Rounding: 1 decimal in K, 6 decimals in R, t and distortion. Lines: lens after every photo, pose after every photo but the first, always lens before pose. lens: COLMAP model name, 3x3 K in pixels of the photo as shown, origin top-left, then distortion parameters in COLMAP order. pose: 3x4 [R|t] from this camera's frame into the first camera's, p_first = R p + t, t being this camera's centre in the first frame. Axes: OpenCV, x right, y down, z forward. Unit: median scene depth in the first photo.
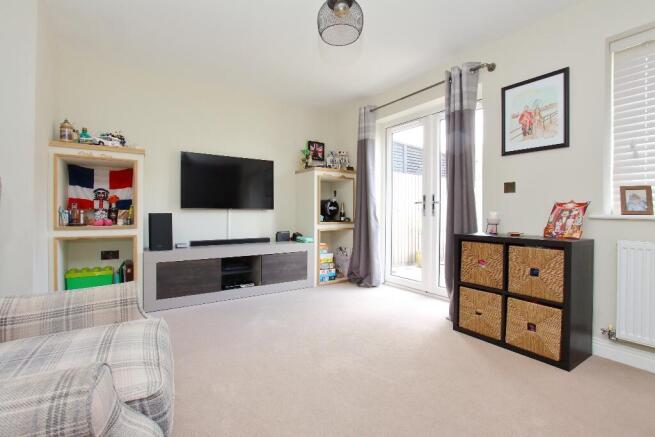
lens RADIAL K [[307.8, 0, 326.1], [0, 307.8, 216.0], [0, 0, 1]] dist [-0.019316, 0.003269]
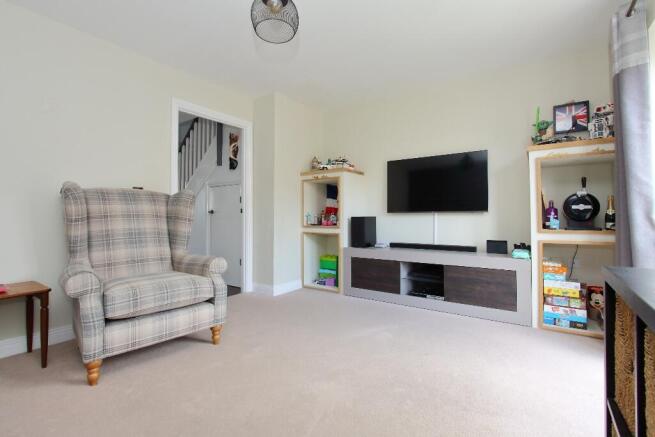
lens RADIAL K [[307.8, 0, 327.0], [0, 307.8, 212.1], [0, 0, 1]] dist [-0.019316, 0.003269]
pose [[0.329936, -0.019517, -0.943802, 0.592232], [-0.005796, 0.999726, -0.022700, 0.000915], [0.943986, 0.012960, 0.329732, 0.496209]]
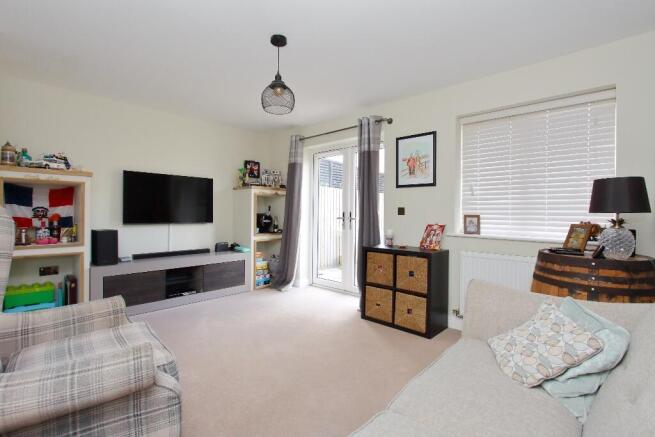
lens RADIAL K [[307.8, 0, 329.3], [0, 307.8, 214.6], [0, 0, 1]] dist [-0.019316, 0.003269]
pose [[0.972657, 0.002536, 0.232231, -0.028008], [-0.000921, 0.999975, -0.007061, -0.059672], [-0.232243, 0.006654, 0.972635, -0.230563]]
